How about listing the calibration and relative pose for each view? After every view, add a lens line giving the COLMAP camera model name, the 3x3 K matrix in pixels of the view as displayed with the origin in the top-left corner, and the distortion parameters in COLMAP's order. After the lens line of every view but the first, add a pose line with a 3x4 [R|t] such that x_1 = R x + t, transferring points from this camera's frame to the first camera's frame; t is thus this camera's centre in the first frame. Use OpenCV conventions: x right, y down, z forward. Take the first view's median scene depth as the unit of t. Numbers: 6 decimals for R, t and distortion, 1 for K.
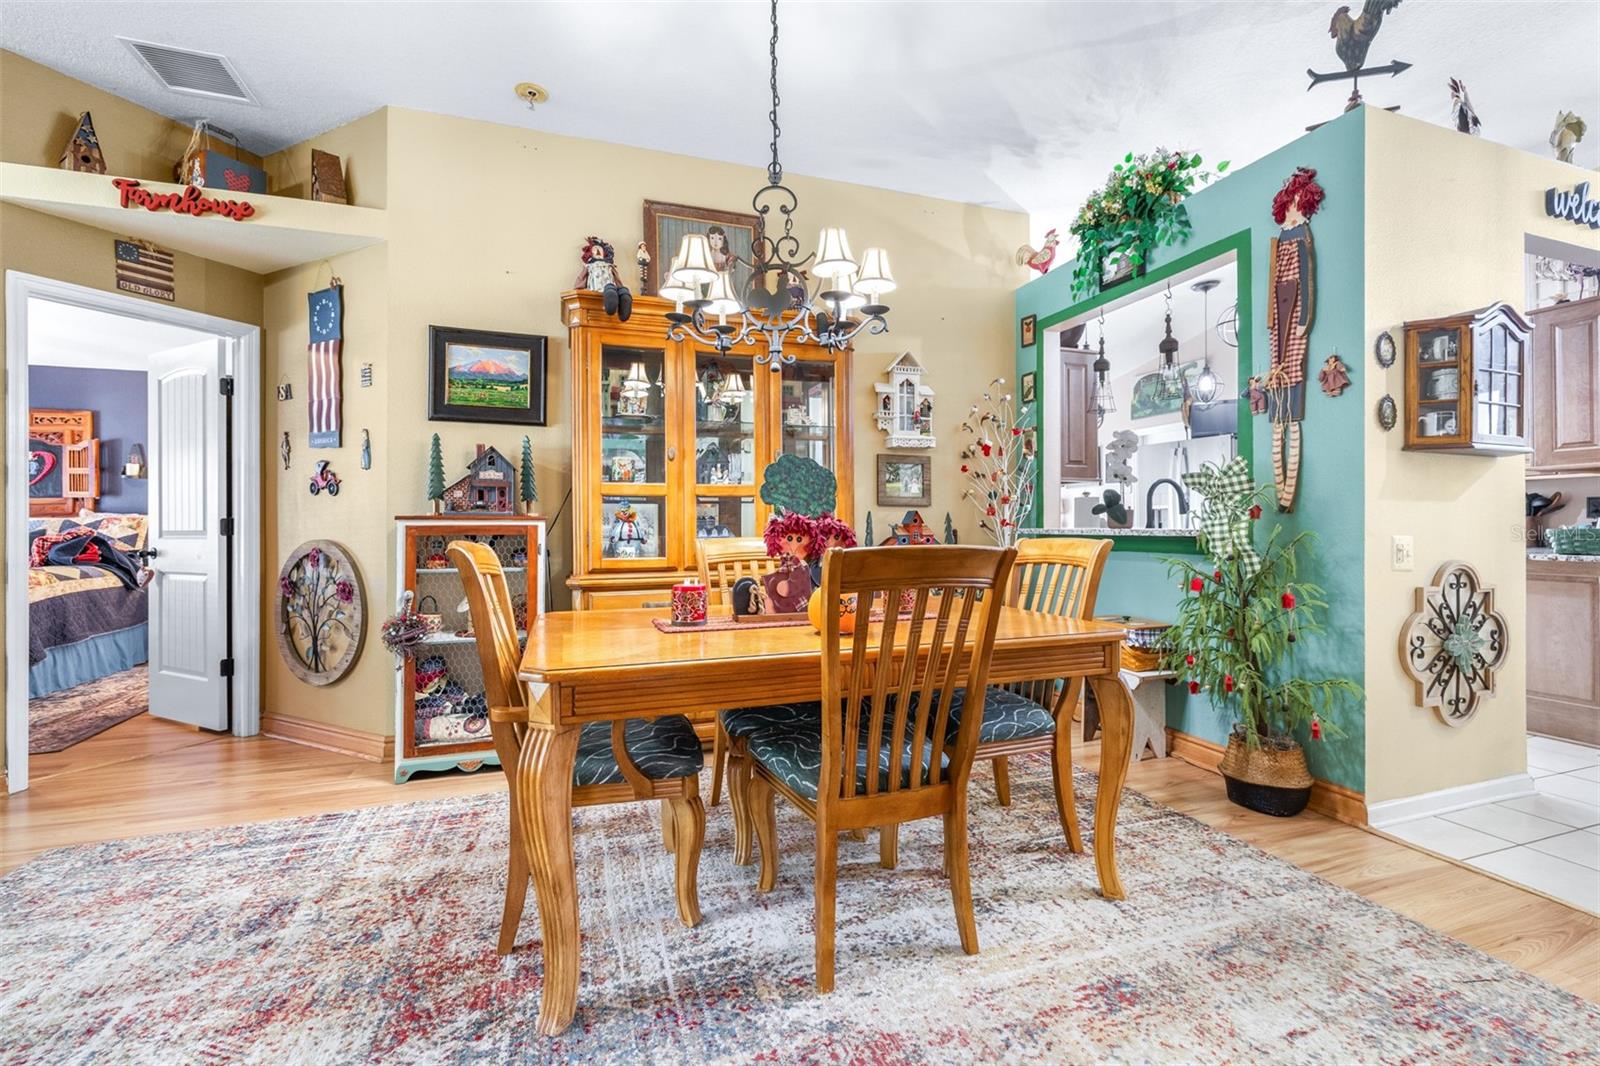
lens RADIAL K [[682.8, 0, 799.8], [0, 682.8, 530.6], [0, 0, 1]] dist [0.002968, -0.000597]
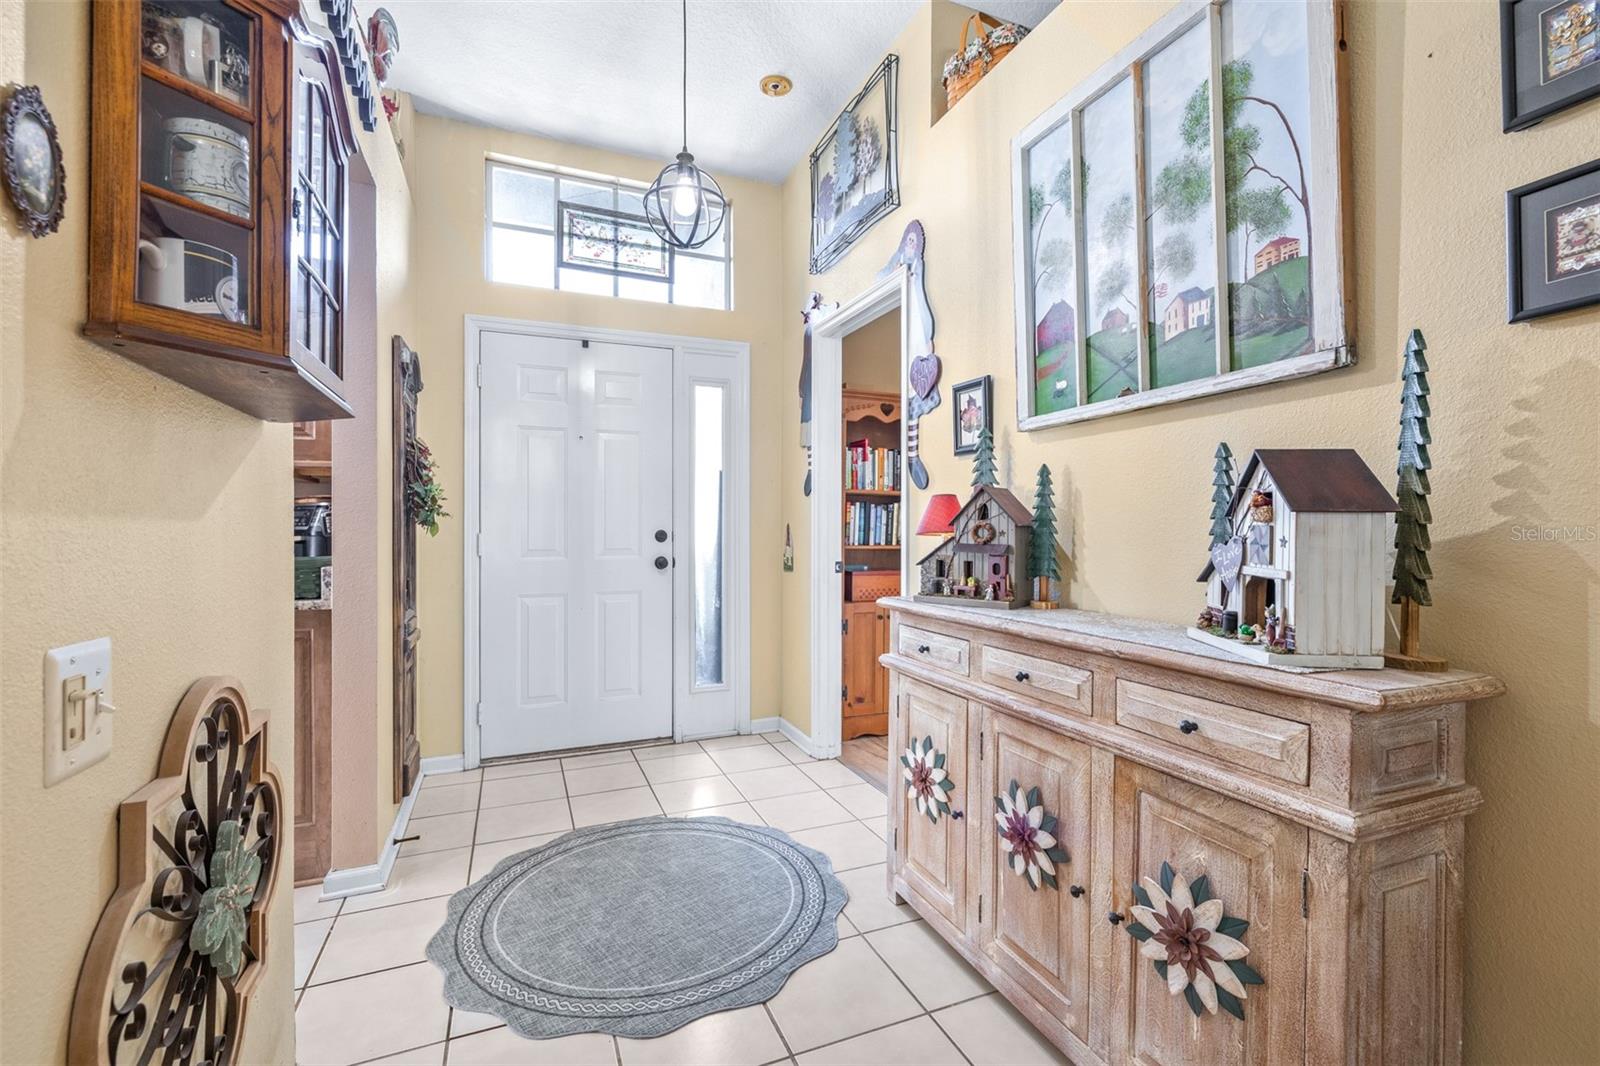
lens RADIAL K [[682.8, 0, 791.1], [0, 682.8, 529.0], [0, 0, 1]] dist [0.002968, -0.000597]
pose [[-0.072281, 0.000282, 0.997384, 0.590644], [0.003342, 0.999994, -0.000040, -0.037510], [-0.997379, 0.003331, -0.072282, 0.740345]]
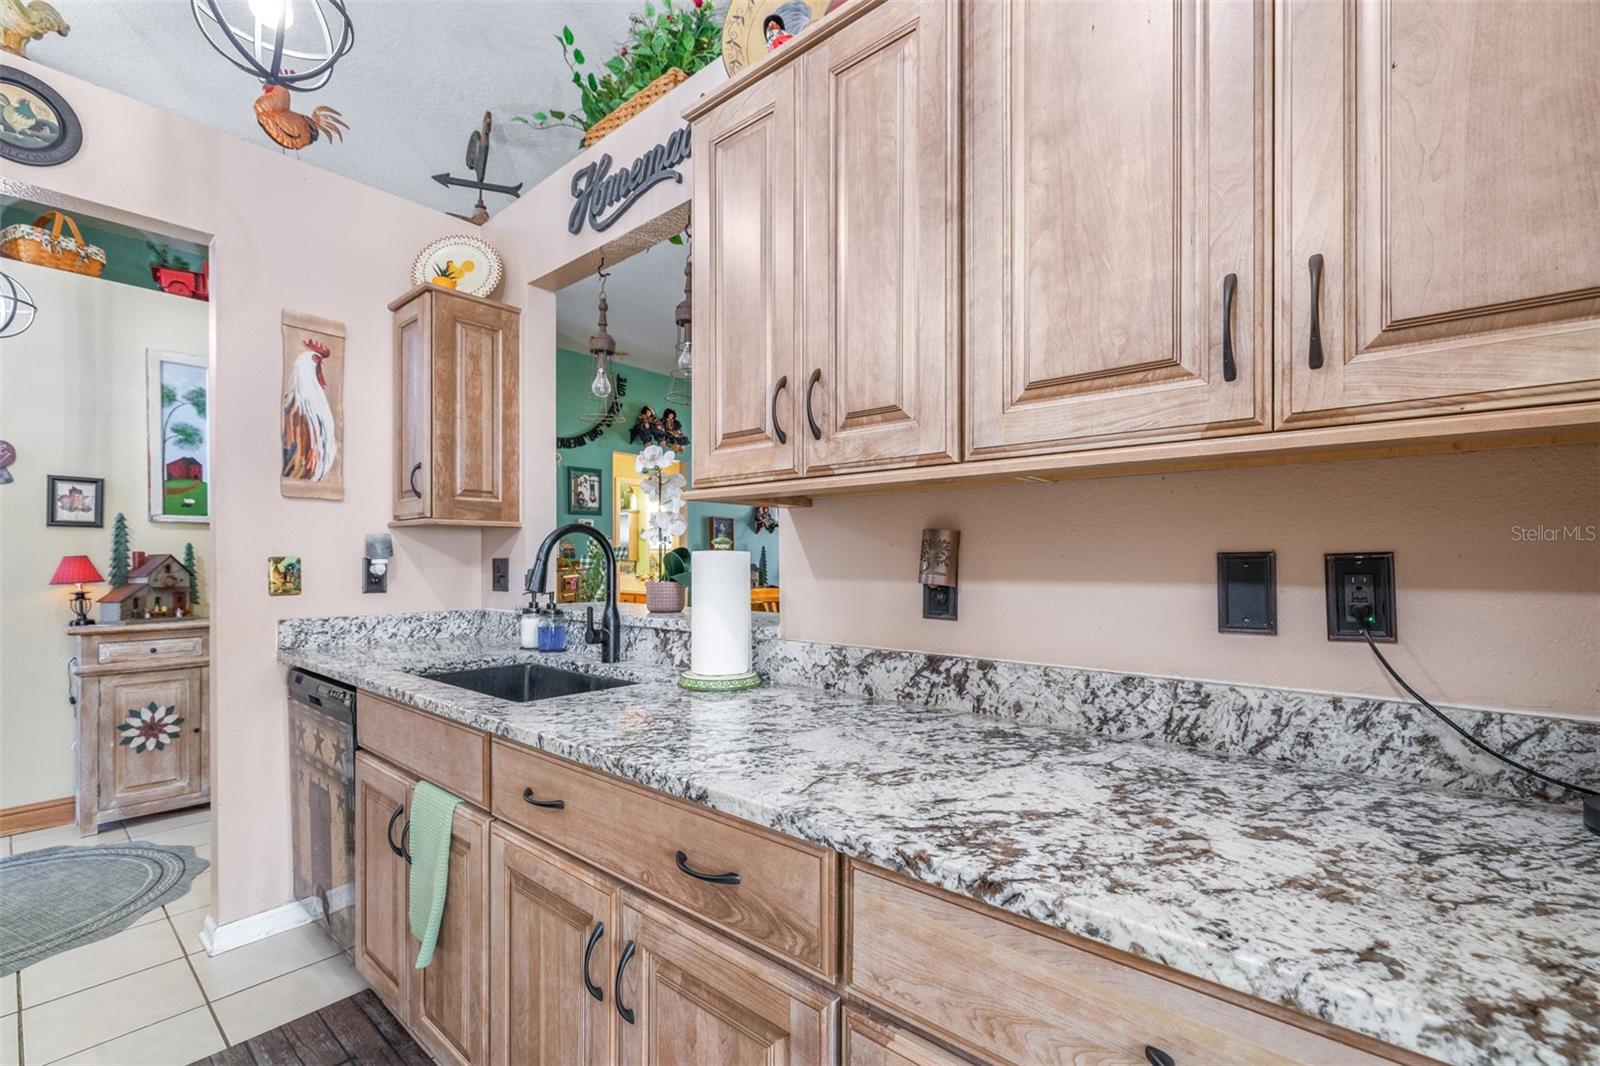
lens RADIAL K [[682.8, 0, 794.7], [0, 682.8, 560.4], [0, 0, 1]] dist [0.002968, -0.000597]
pose [[-0.856732, 0.008687, -0.515688, 0.908842], [0.004794, 0.999949, 0.008879, -0.071278], [0.515739, 0.005135, -0.856730, 2.014733]]
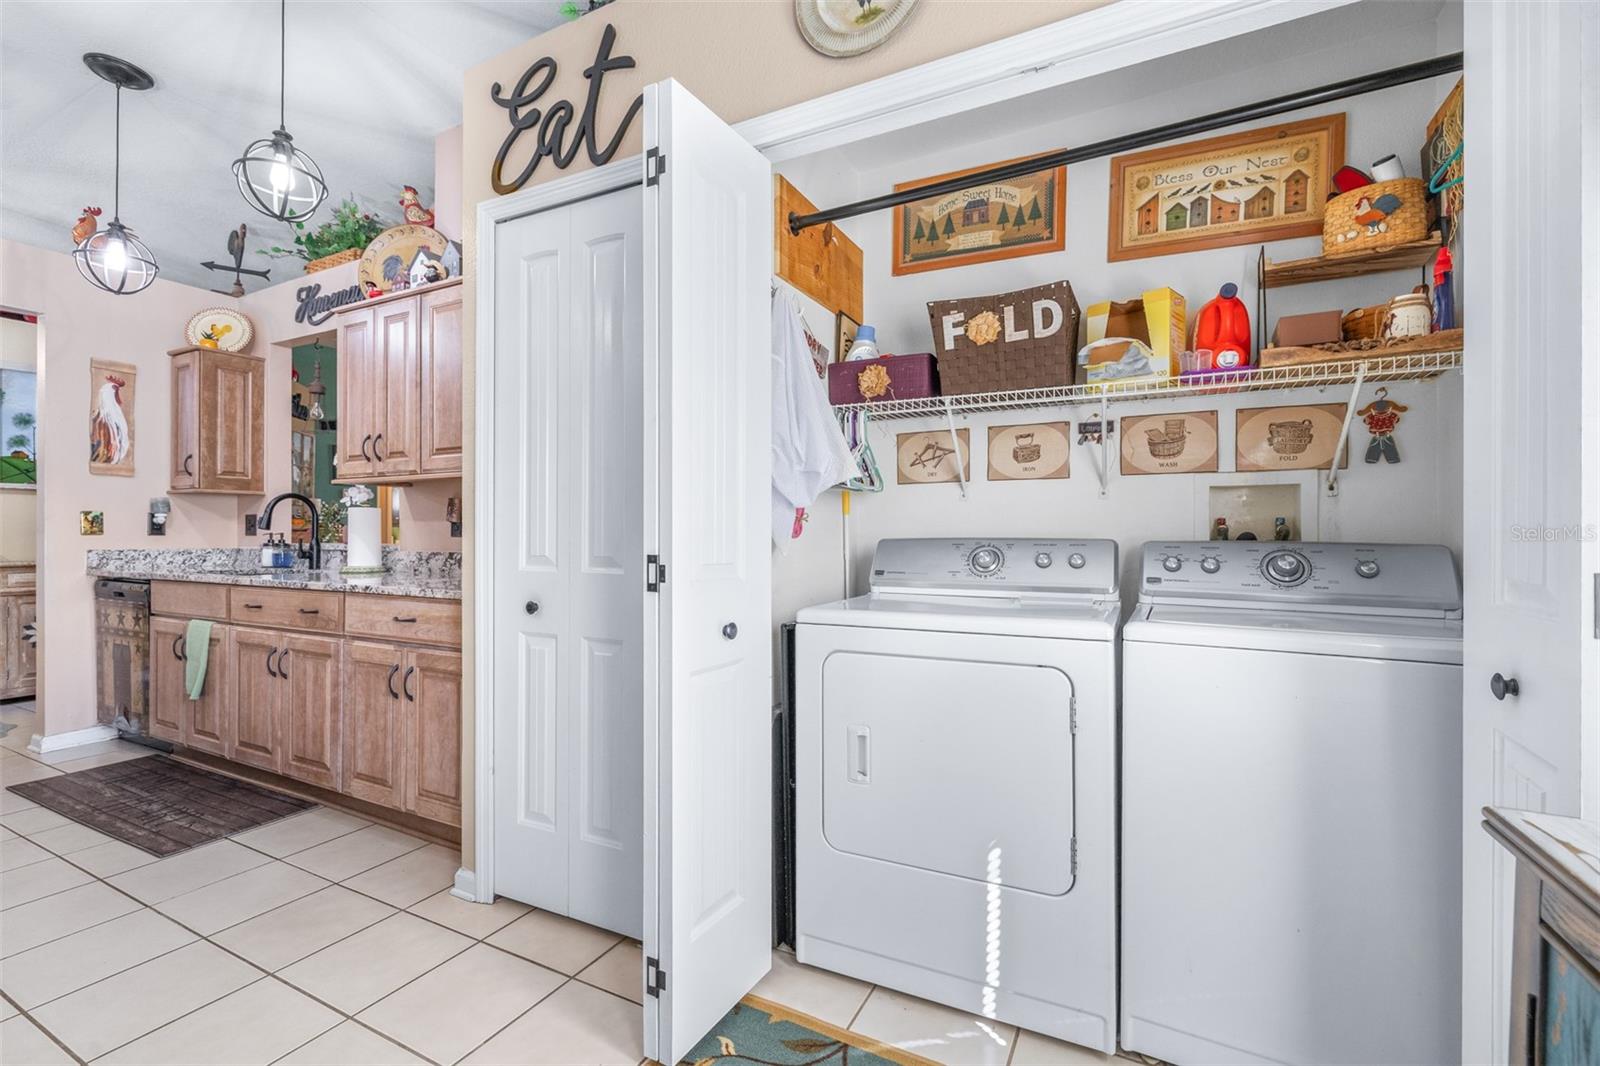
lens RADIAL K [[682.8, 0, 799.6], [0, 682.8, 532.8], [0, 0, 1]] dist [0.002968, -0.000597]
pose [[-0.715274, 0.005728, -0.698821, 0.950037], [0.000556, 0.999971, 0.007628, -0.042794], [0.698844, 0.005067, -0.715256, 2.779753]]
